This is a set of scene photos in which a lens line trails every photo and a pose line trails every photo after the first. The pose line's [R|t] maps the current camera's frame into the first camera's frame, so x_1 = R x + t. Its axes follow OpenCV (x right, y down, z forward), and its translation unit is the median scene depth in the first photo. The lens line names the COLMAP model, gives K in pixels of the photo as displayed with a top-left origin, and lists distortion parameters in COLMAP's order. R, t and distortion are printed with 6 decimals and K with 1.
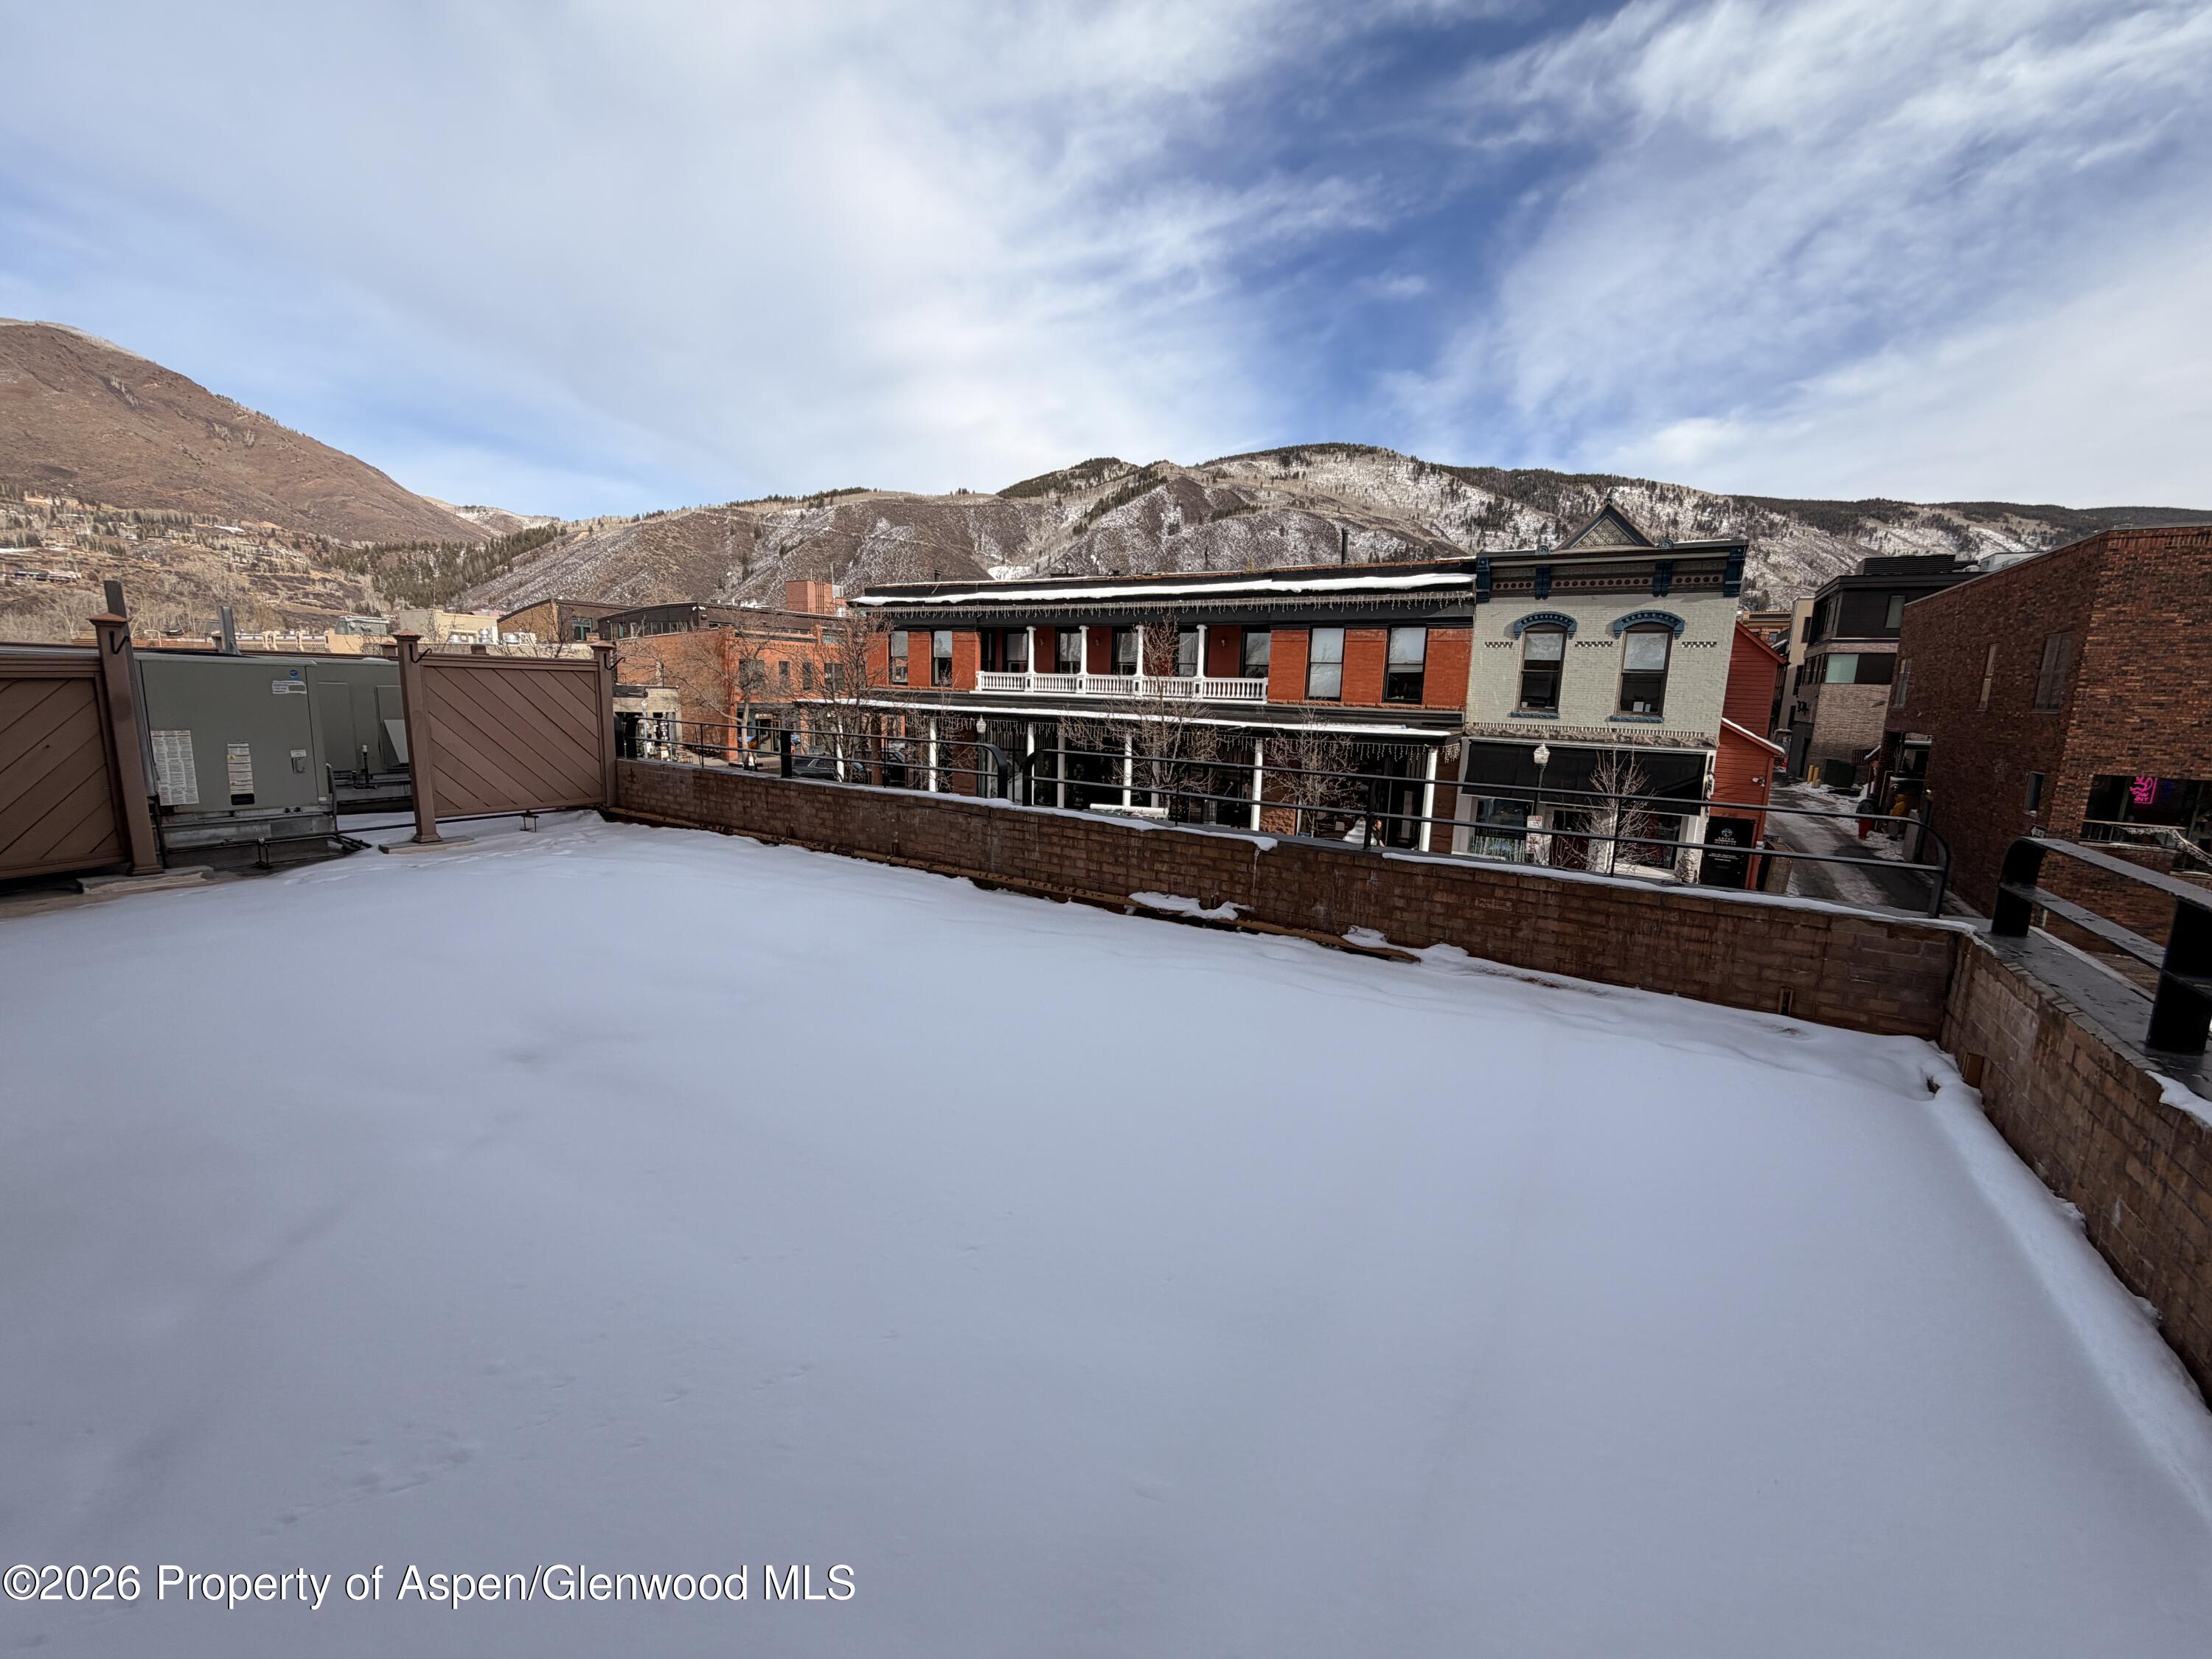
lens RADIAL K [[879.3, 0, 1100.7], [0, 879.3, 827.9], [0, 0, 1]] dist [0.000099, -0.000236]
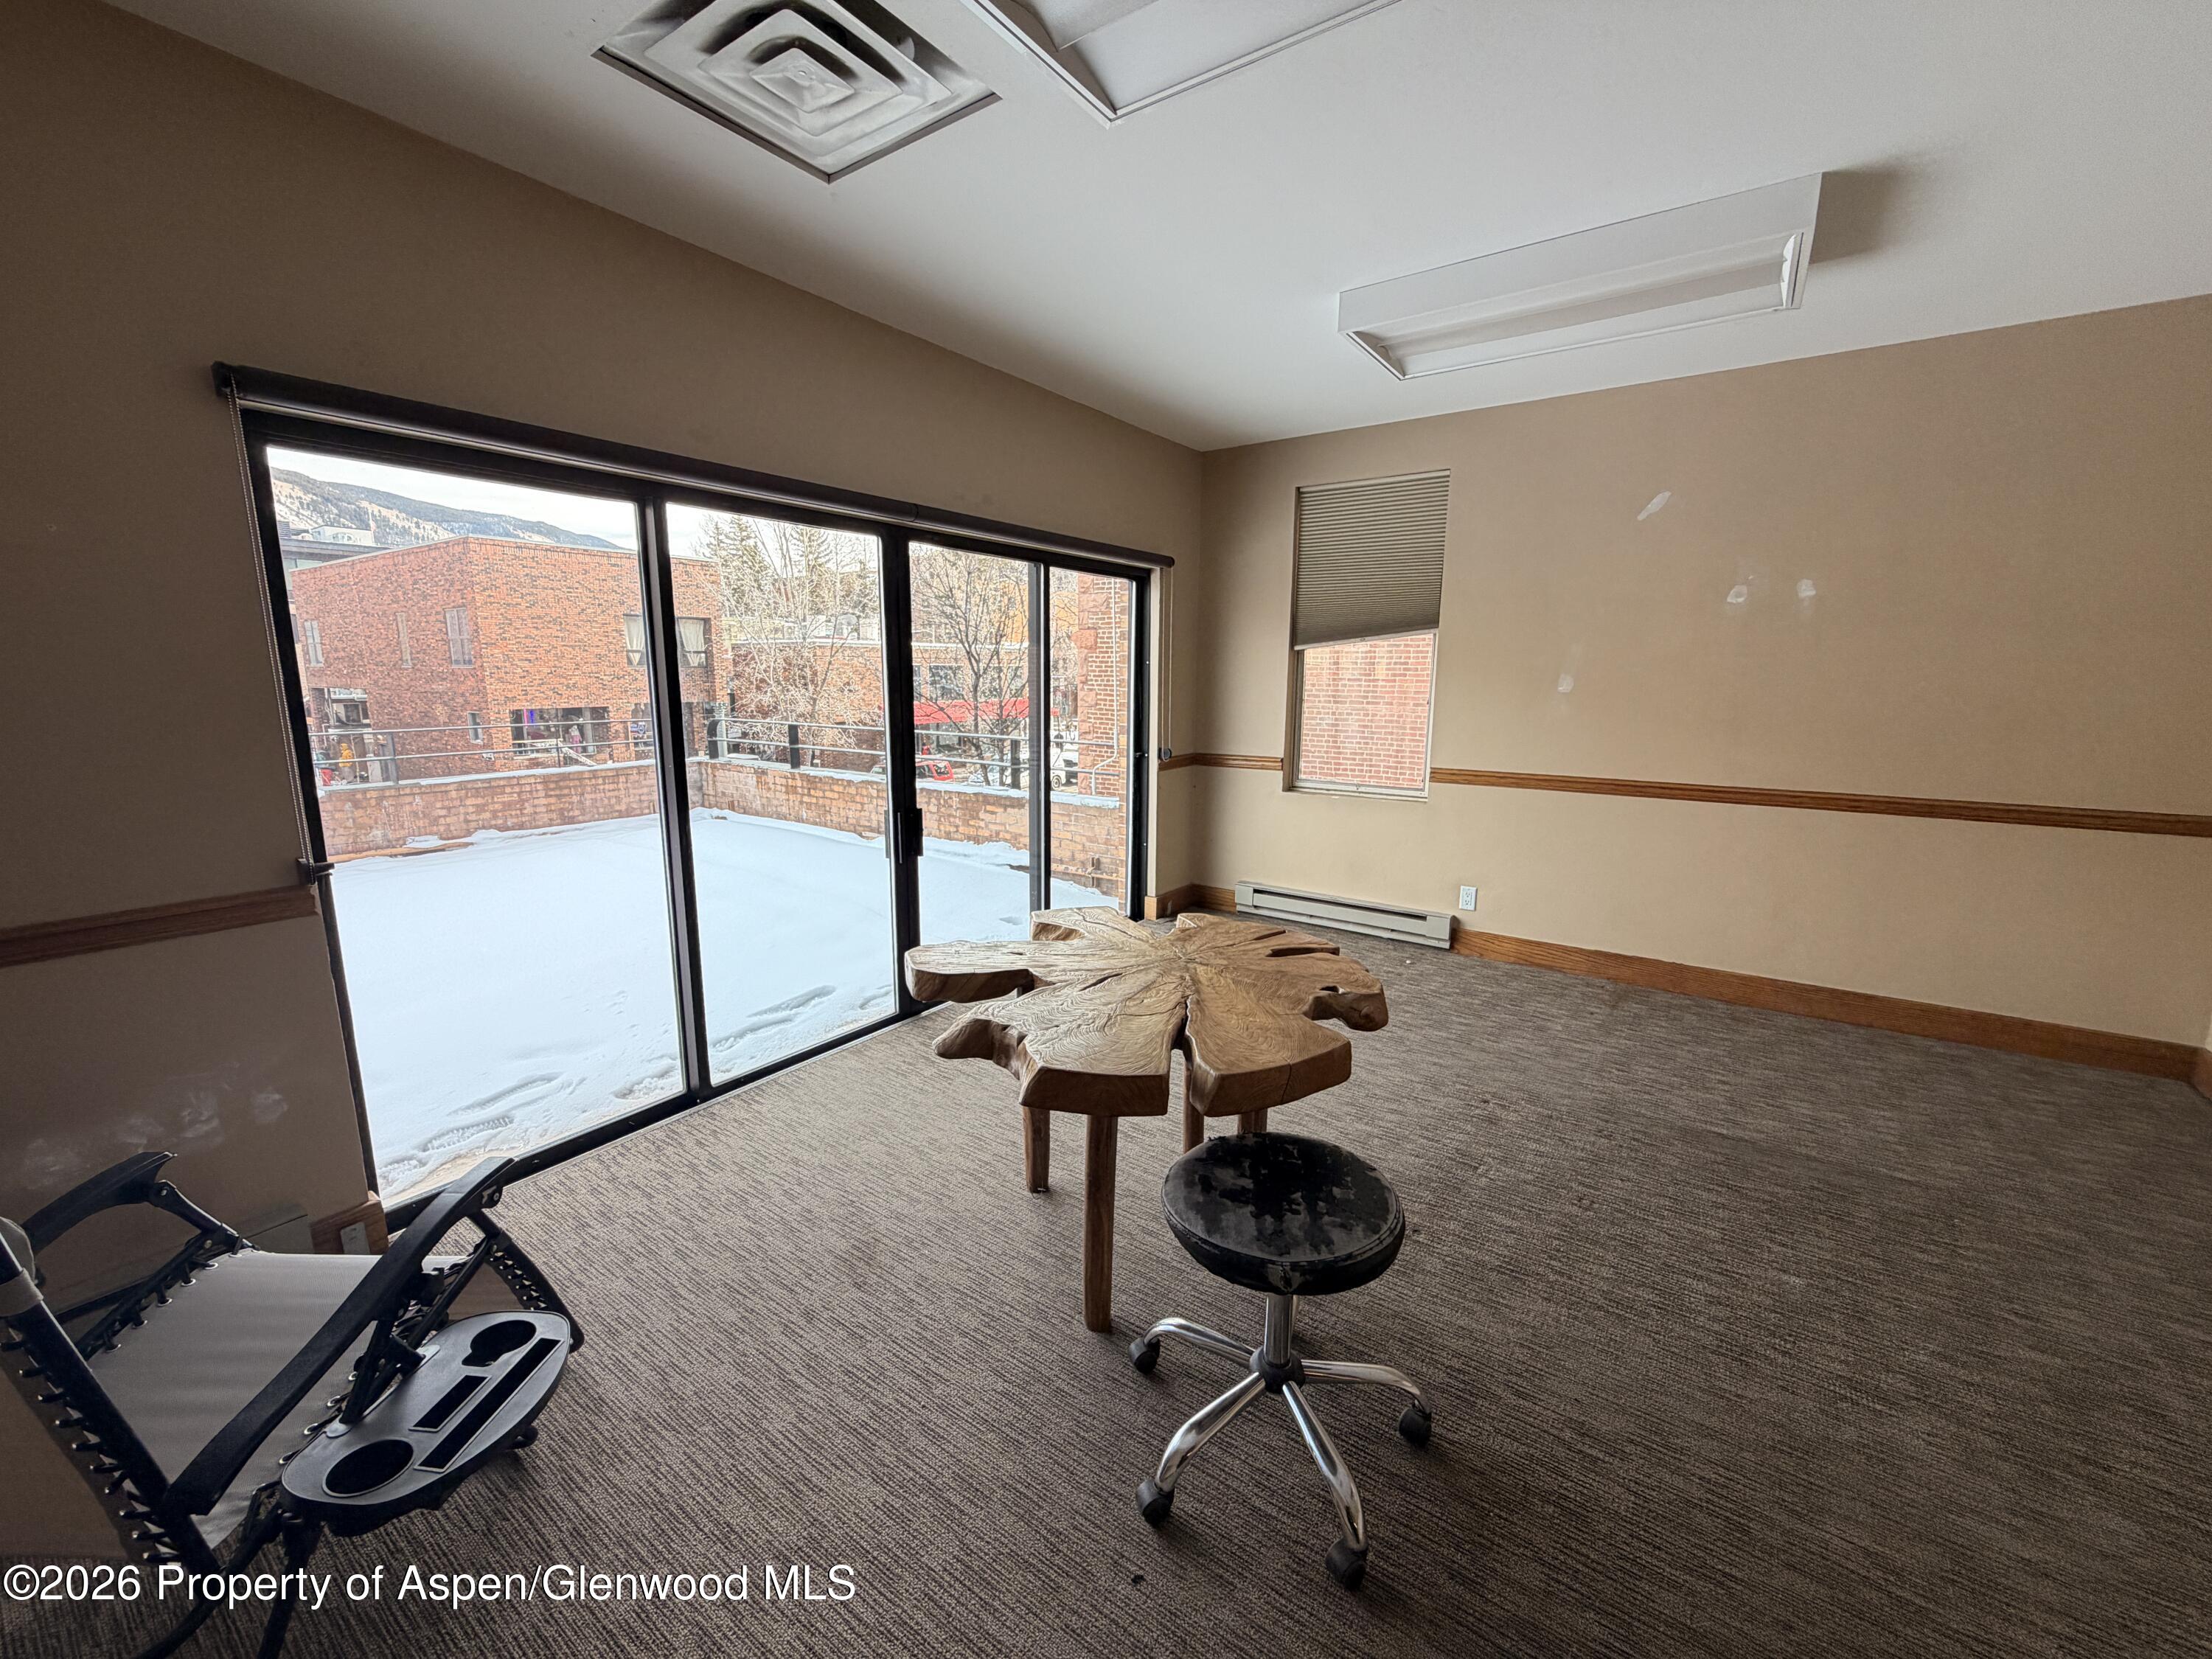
lens RADIAL K [[879.3, 0, 1099.5], [0, 879.3, 833.3], [0, 0, 1]] dist [0.000099, -0.000236]
pose [[0.058184, -0.212570, 0.975412, -0.202938], [0.159004, 0.966568, 0.201158, -0.000546], [-0.985562, 0.143390, 0.090038, -0.042700]]
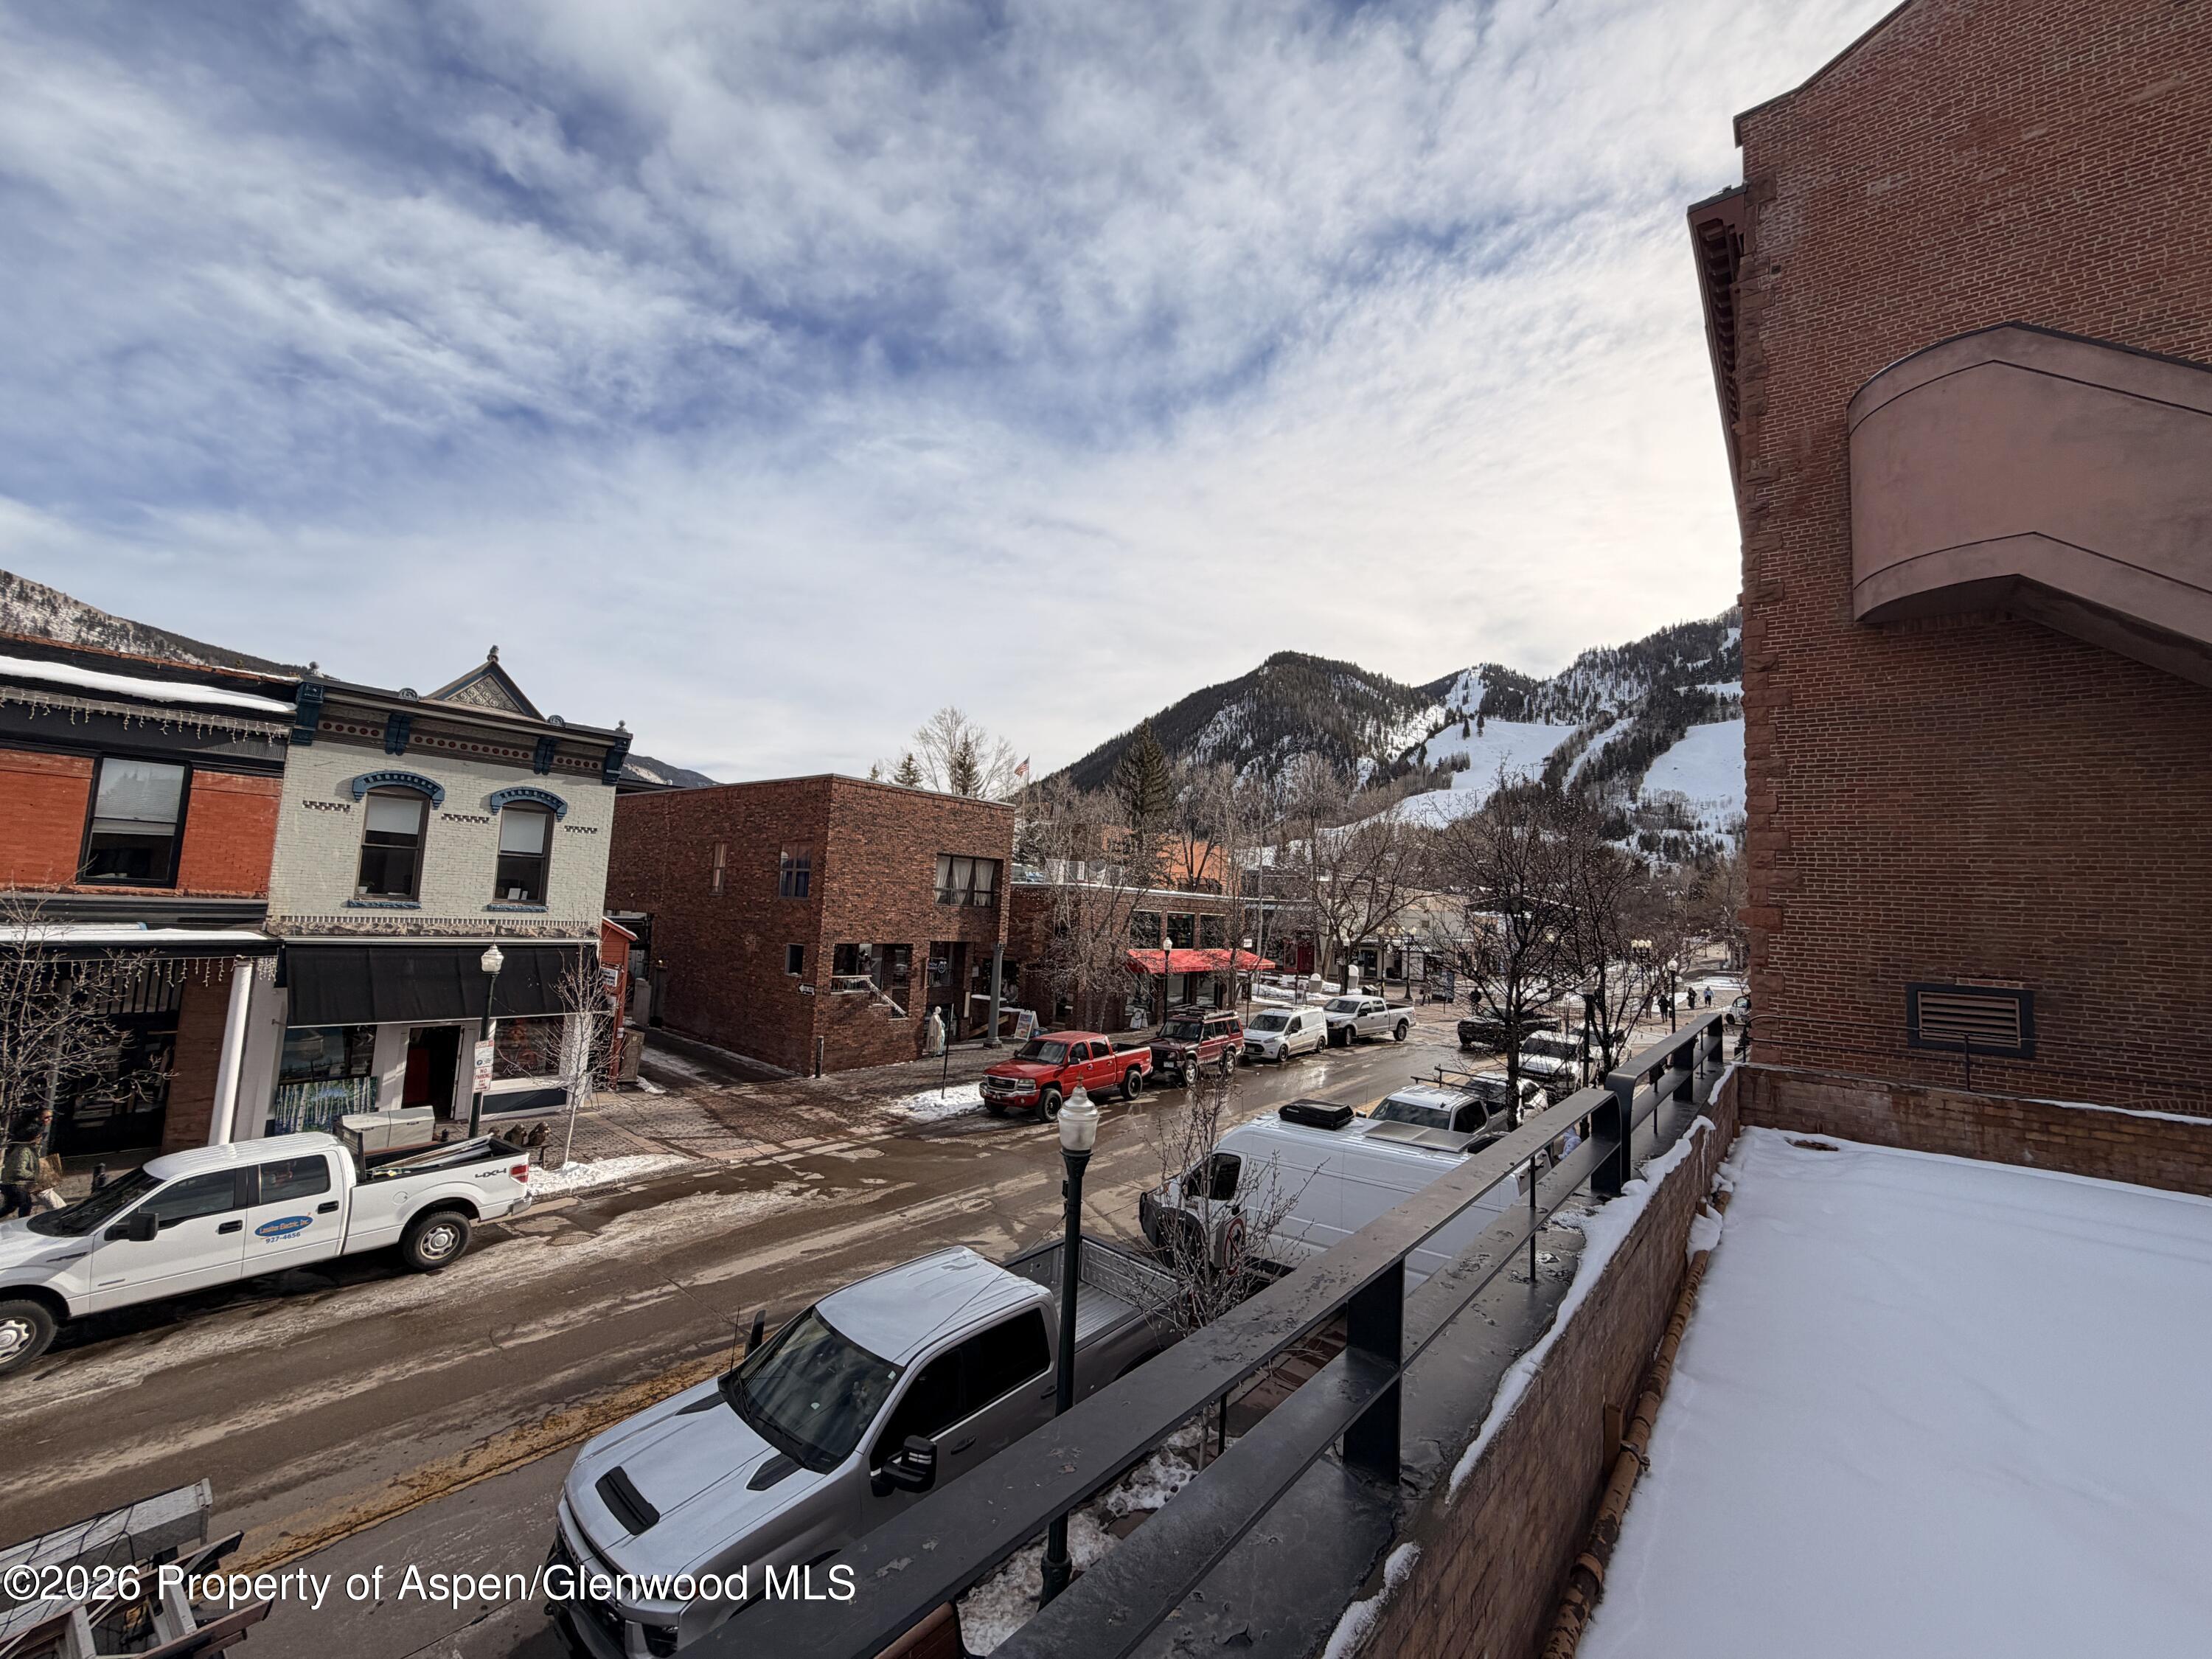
lens RADIAL K [[879.3, 0, 1099.2], [0, 879.3, 828.8], [0, 0, 1]] dist [0.000099, -0.000236]
pose [[0.117401, 0.067984, 0.990755, -0.180158], [0.114532, 0.990070, -0.081509, -0.062011], [-0.986458, 0.123042, 0.108448, 0.313638]]
